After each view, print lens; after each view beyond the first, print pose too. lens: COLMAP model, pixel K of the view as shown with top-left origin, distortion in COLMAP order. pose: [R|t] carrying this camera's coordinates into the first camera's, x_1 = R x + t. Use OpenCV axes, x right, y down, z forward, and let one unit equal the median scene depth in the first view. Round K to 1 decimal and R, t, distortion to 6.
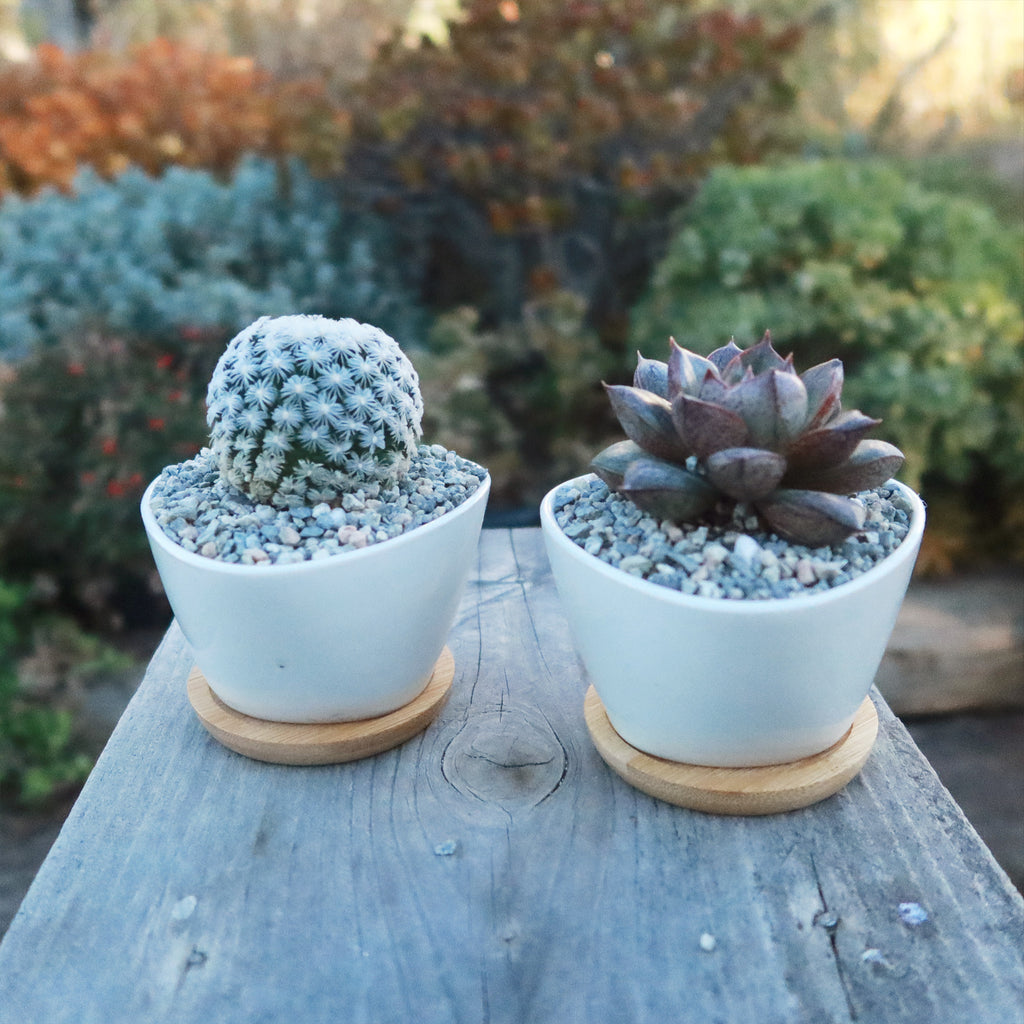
lens RADIAL K [[1131.4, 0, 494.5], [0, 1131.4, 481.5], [0, 0, 1]] dist [0.004277, -0.003921]
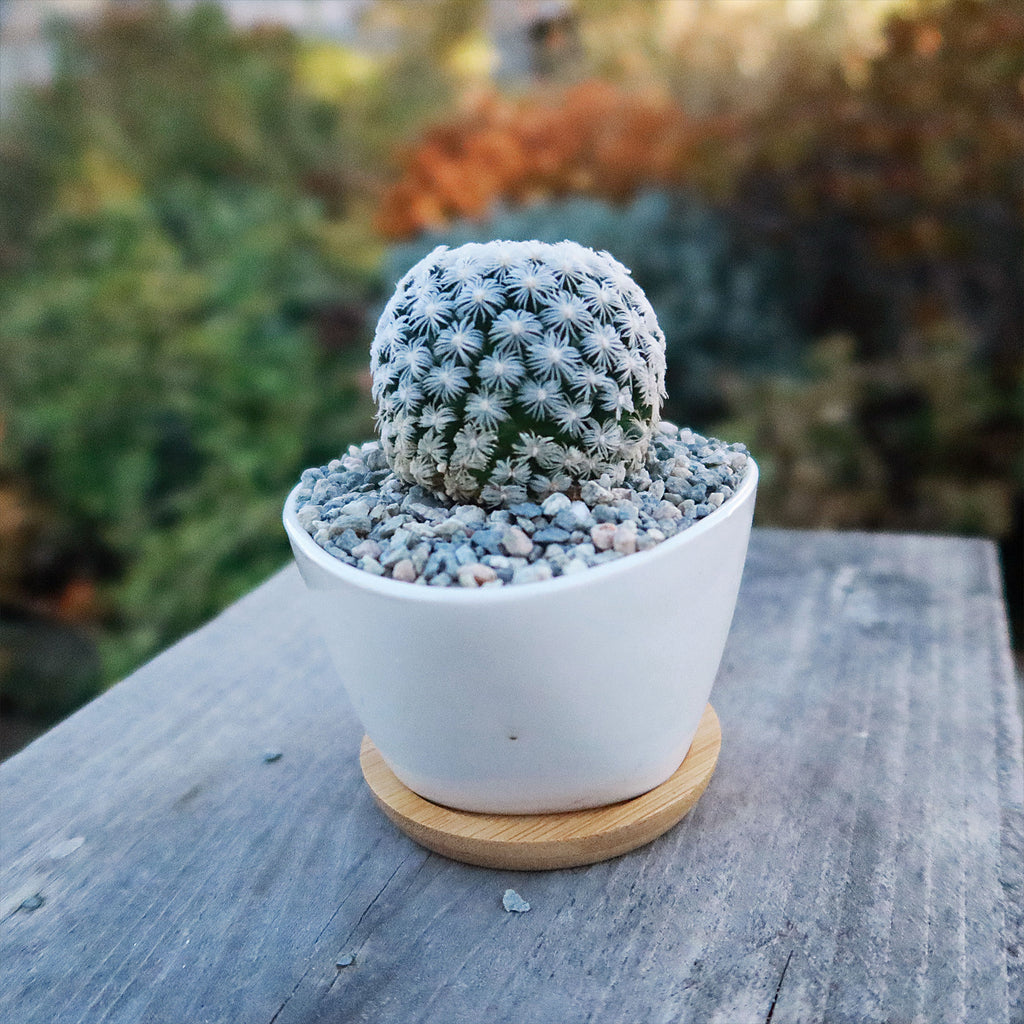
lens RADIAL K [[1067.2, 0, 526.7], [0, 1067.2, 490.4], [0, 0, 1]] dist [-0.014421, 0.011338]
pose [[0.997840, -0.065401, -0.006121, -0.166875], [0.065155, 0.997290, -0.034172, 0.037862], [0.008340, 0.033699, 0.999397, 0.355210]]
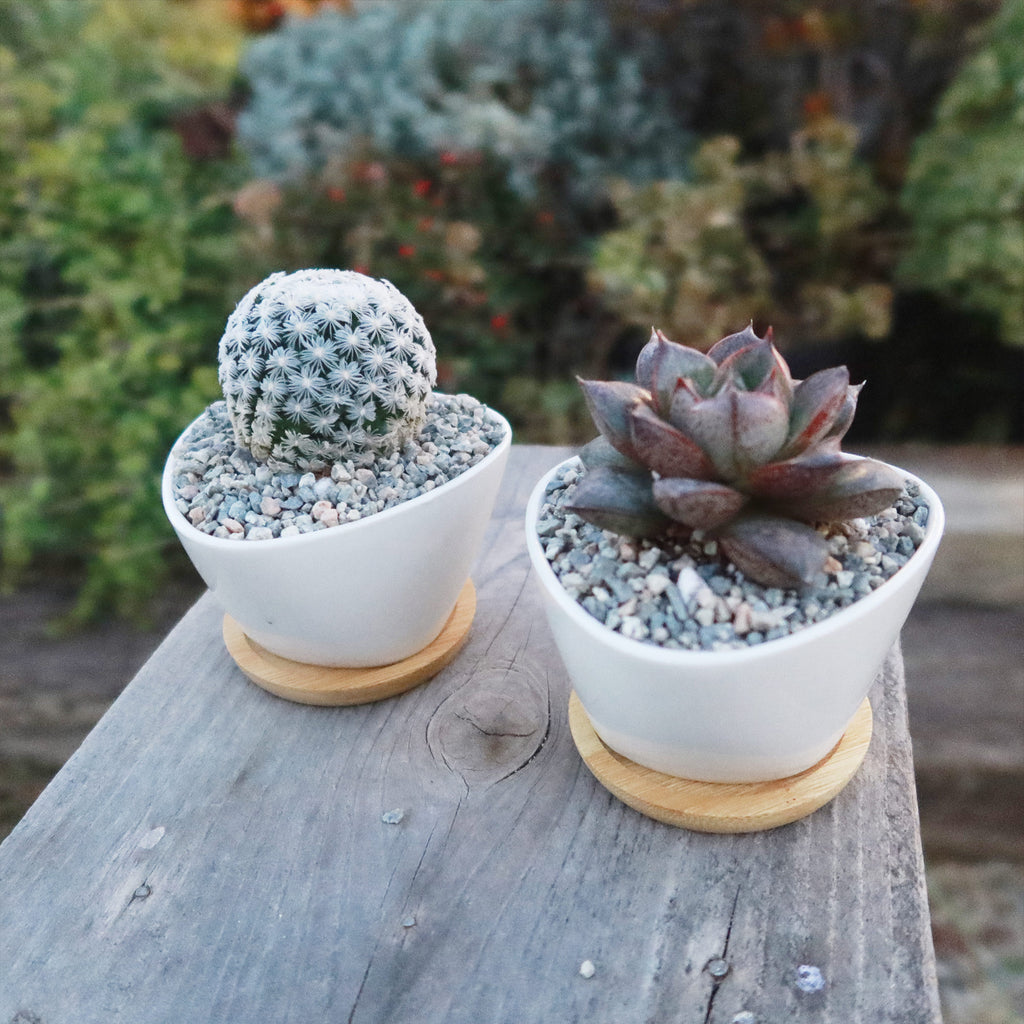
lens RADIAL K [[1101.9, 0, 510.0], [0, 1101.9, 499.5], [0, 0, 1]] dist [-0.001121, 0.012067]
pose [[0.965468, 0.094863, -0.242639, 0.266857], [-0.045988, 0.978781, 0.199680, -0.164740], [0.256432, -0.181626, 0.949344, 0.102383]]
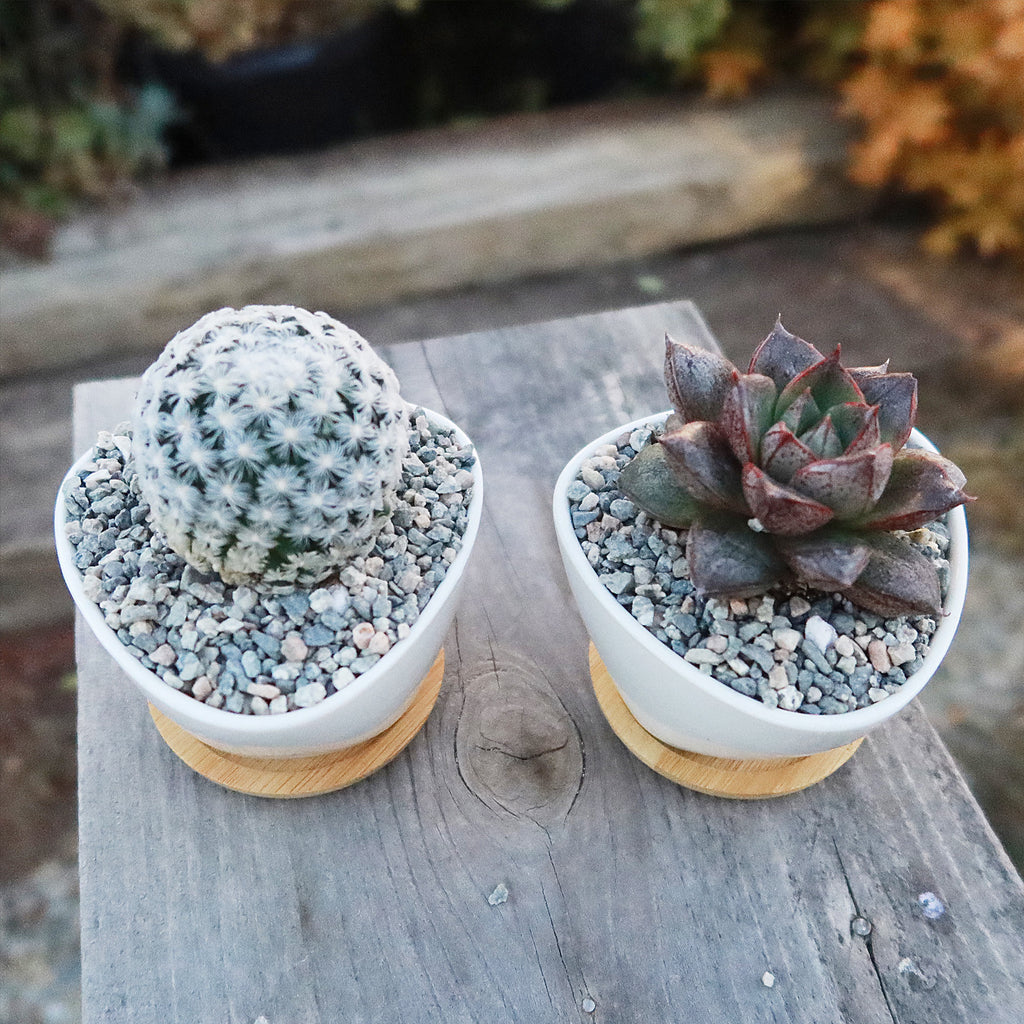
lens RADIAL K [[1108.0, 0, 538.3], [0, 1108.0, 509.4], [0, 0, 1]] dist [0.002748, -0.016864]
pose [[0.966327, -0.131801, 0.220999, -0.170484], [0.004944, 0.868211, 0.496170, -0.435135], [-0.257269, -0.478370, 0.839628, 0.311446]]
